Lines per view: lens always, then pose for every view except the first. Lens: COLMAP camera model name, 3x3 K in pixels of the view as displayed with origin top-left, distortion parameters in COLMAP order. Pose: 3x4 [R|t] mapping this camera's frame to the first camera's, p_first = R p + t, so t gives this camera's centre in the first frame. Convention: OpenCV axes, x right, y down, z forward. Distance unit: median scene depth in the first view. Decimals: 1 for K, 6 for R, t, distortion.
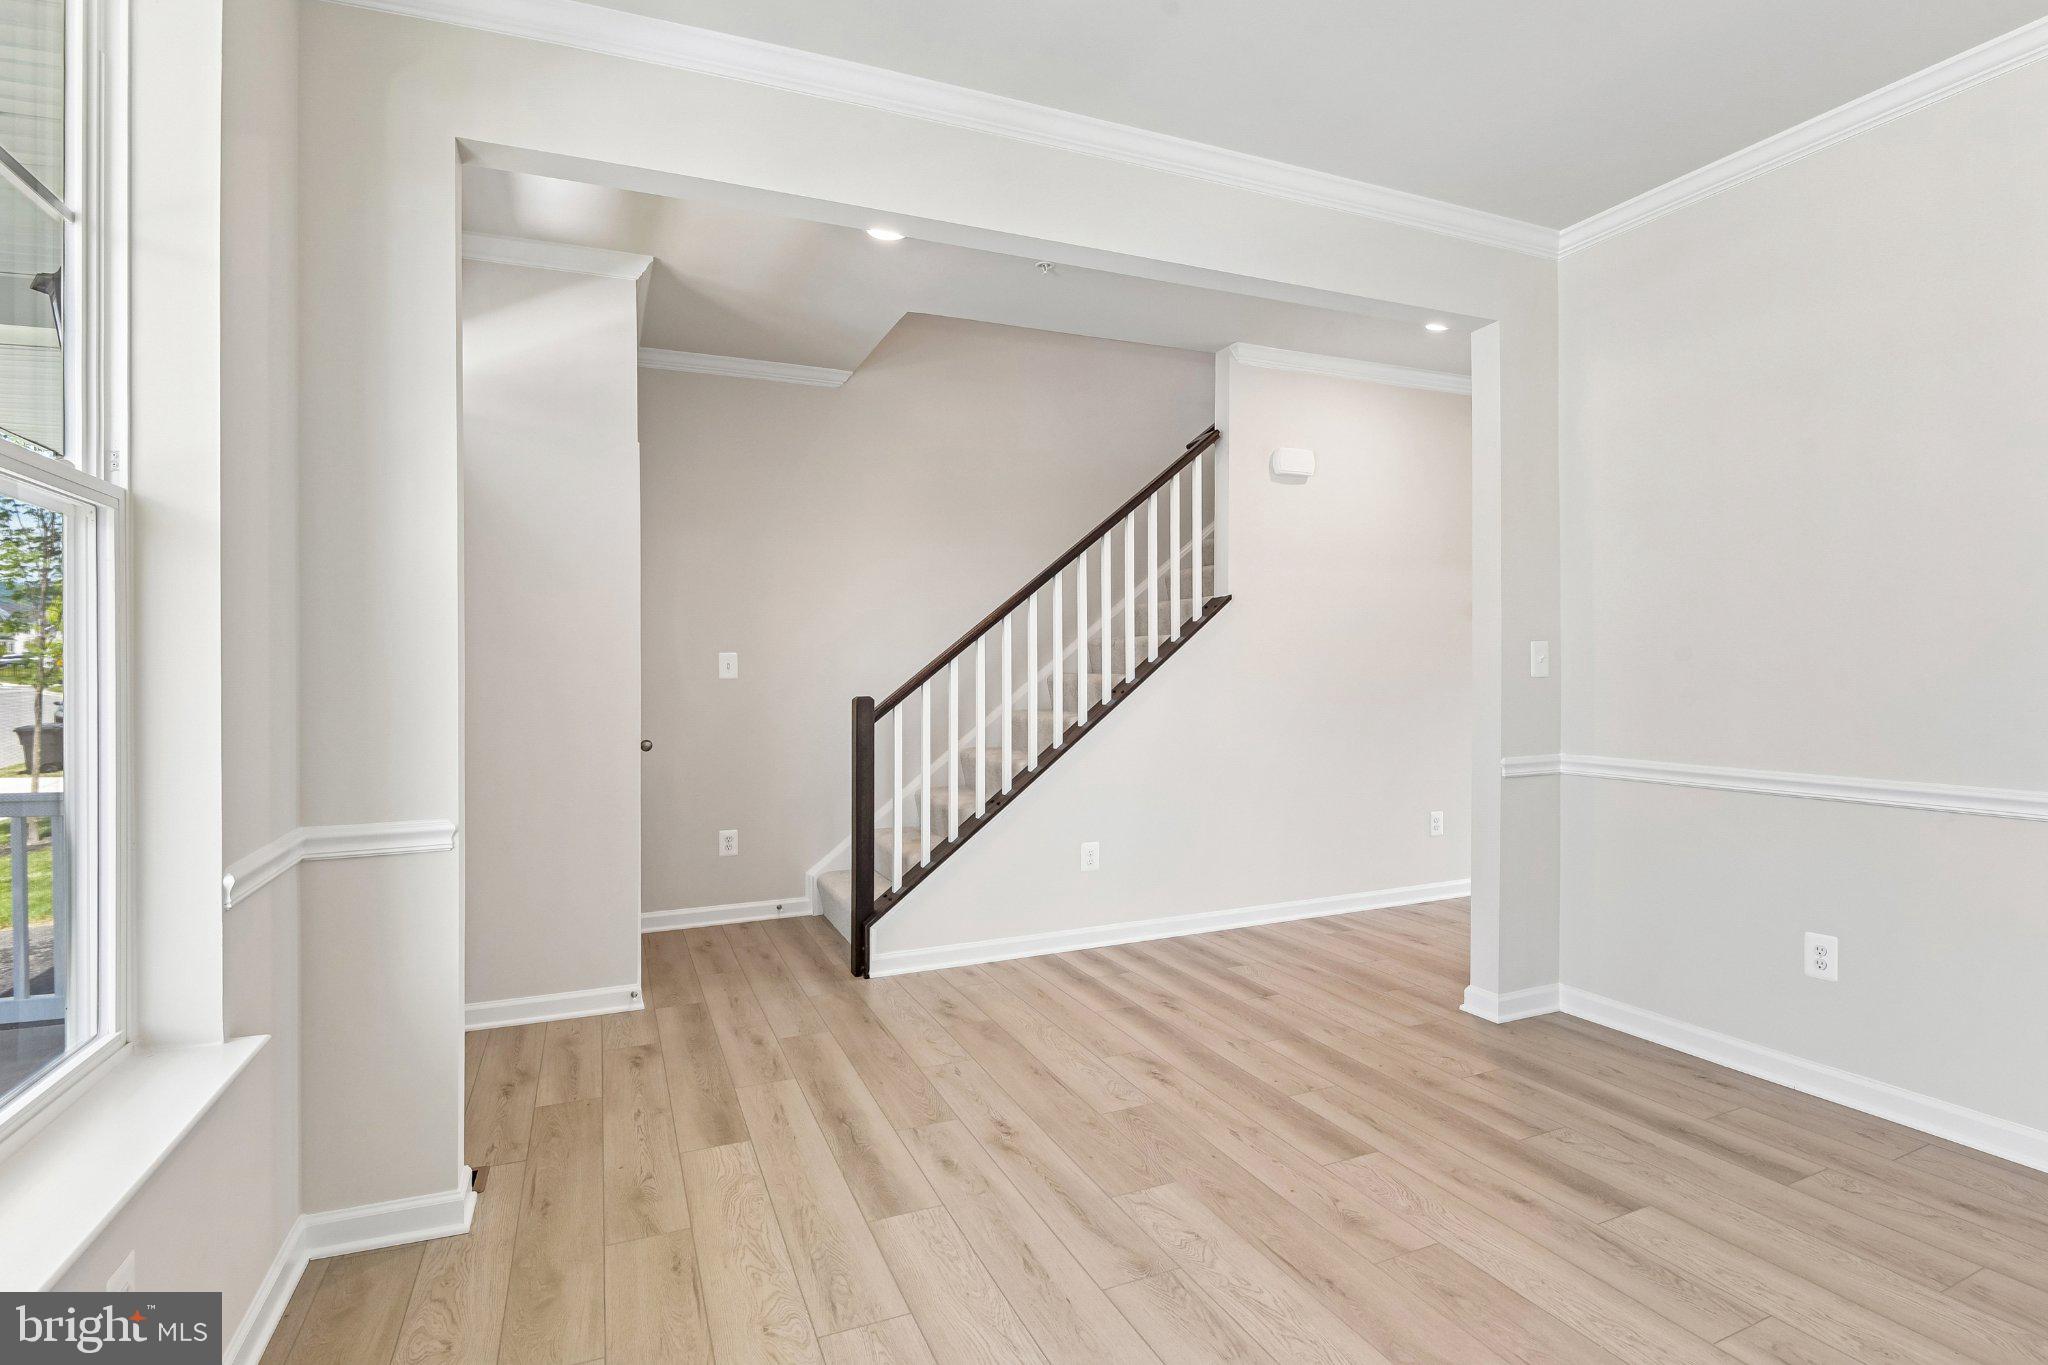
lens RADIAL K [[982.5, 0, 1025.7], [0, 982.5, 681.3], [0, 0, 1]] dist [-0.012911, -0.012448]
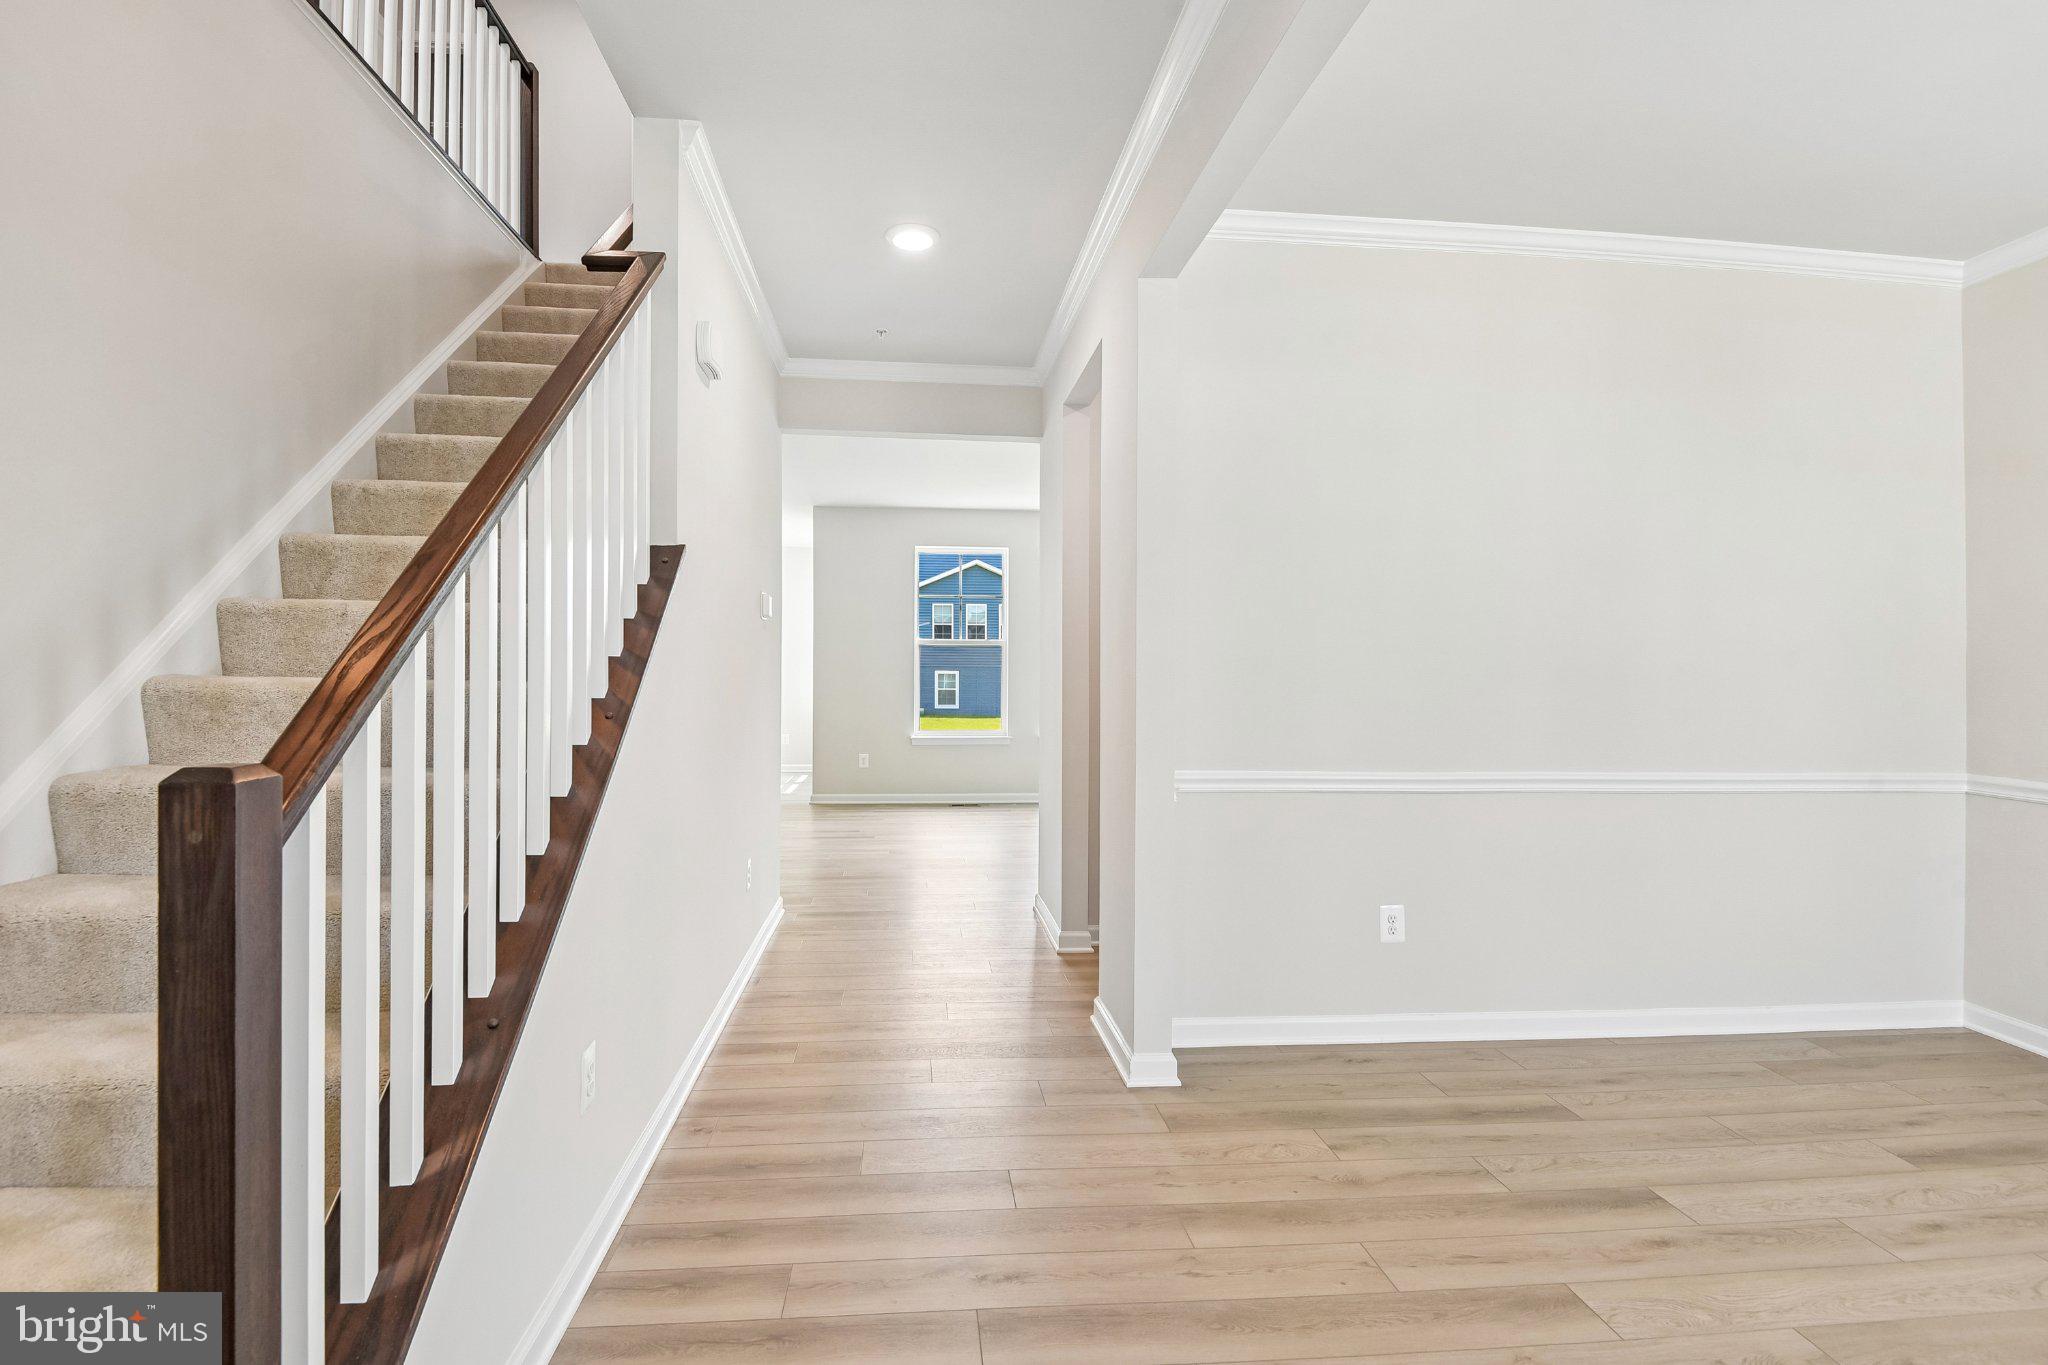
lens RADIAL K [[1050.6, 0, 1020.5], [0, 1050.6, 692.1], [0, 0, 1]] dist [0.005342, -0.004092]
pose [[0.287346, -0.015187, 0.957706, -0.549269], [-0.020879, 0.999537, 0.022115, -0.018602], [-0.957599, -0.026351, 0.286896, 1.094697]]
